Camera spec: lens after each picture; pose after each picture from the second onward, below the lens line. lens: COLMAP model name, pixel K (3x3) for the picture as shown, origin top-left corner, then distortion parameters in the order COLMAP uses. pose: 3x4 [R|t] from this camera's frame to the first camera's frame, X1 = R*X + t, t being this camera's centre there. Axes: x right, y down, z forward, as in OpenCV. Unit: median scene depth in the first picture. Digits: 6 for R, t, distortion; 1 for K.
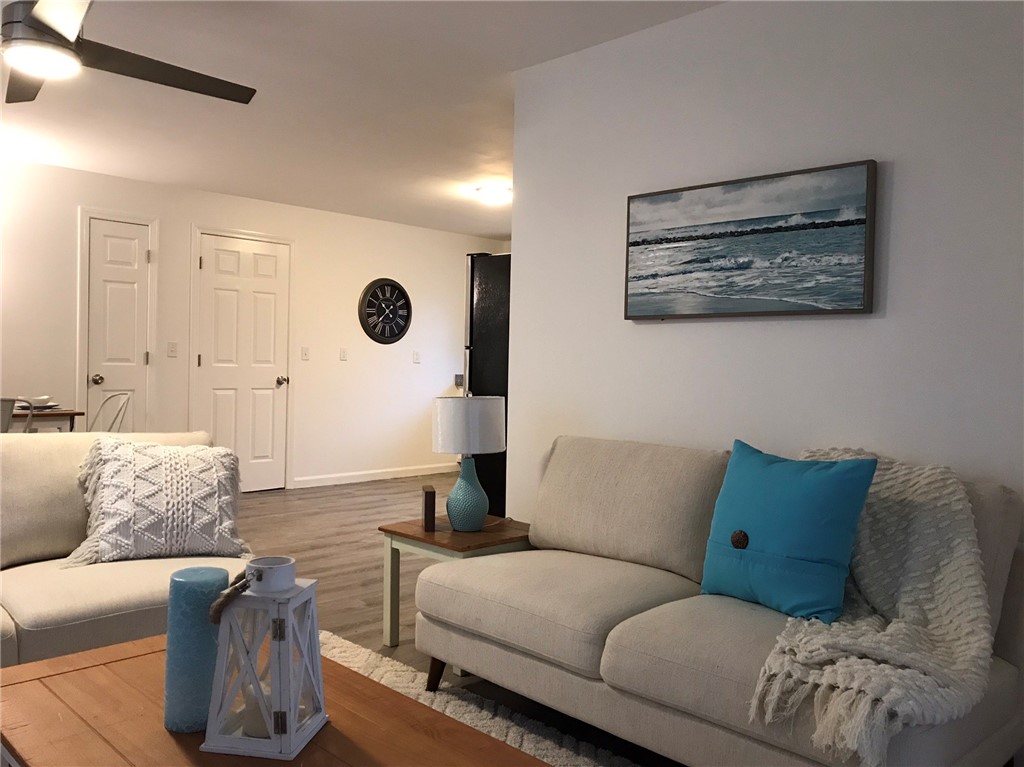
lens RADIAL K [[850.1, 0, 512.0], [0, 850.1, 383.5], [0, 0, 1]] dist [0.029433, 0.001869]
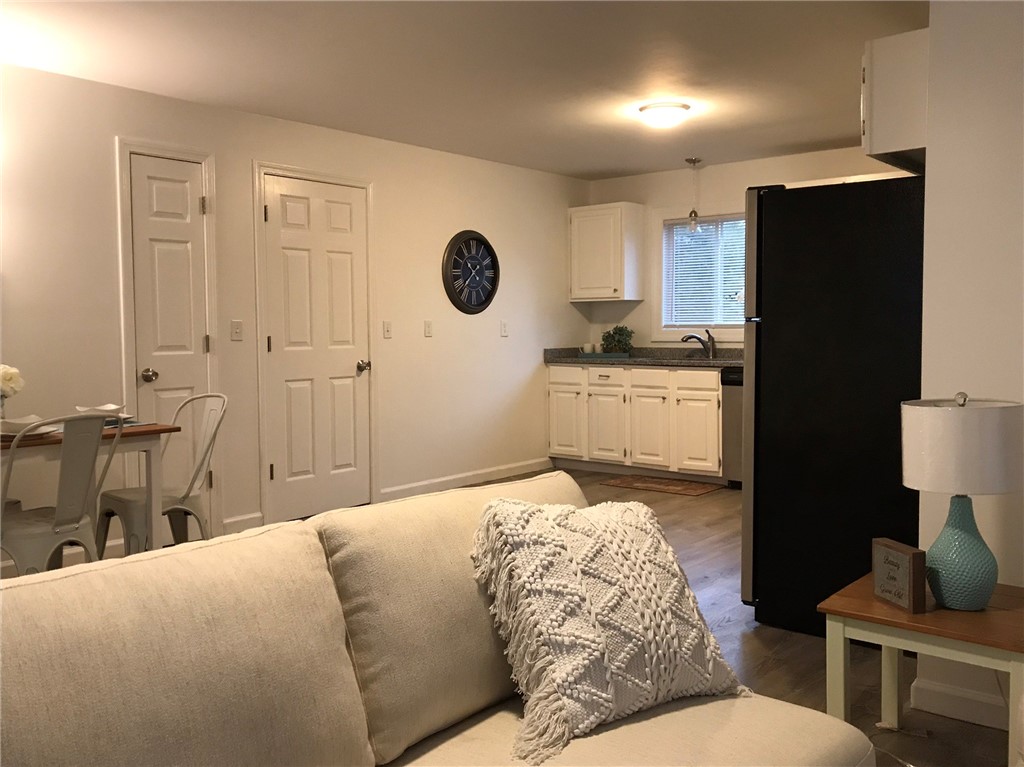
lens RADIAL K [[918.4, 0, 512.0], [0, 918.4, 383.5], [0, 0, 1]] dist [0.020419, -0.001201]
pose [[0.994891, -0.035441, 0.094532, -0.314566], [0.031683, 0.998658, 0.040969, -0.025449], [-0.095857, -0.037764, 0.994679, 0.233078]]
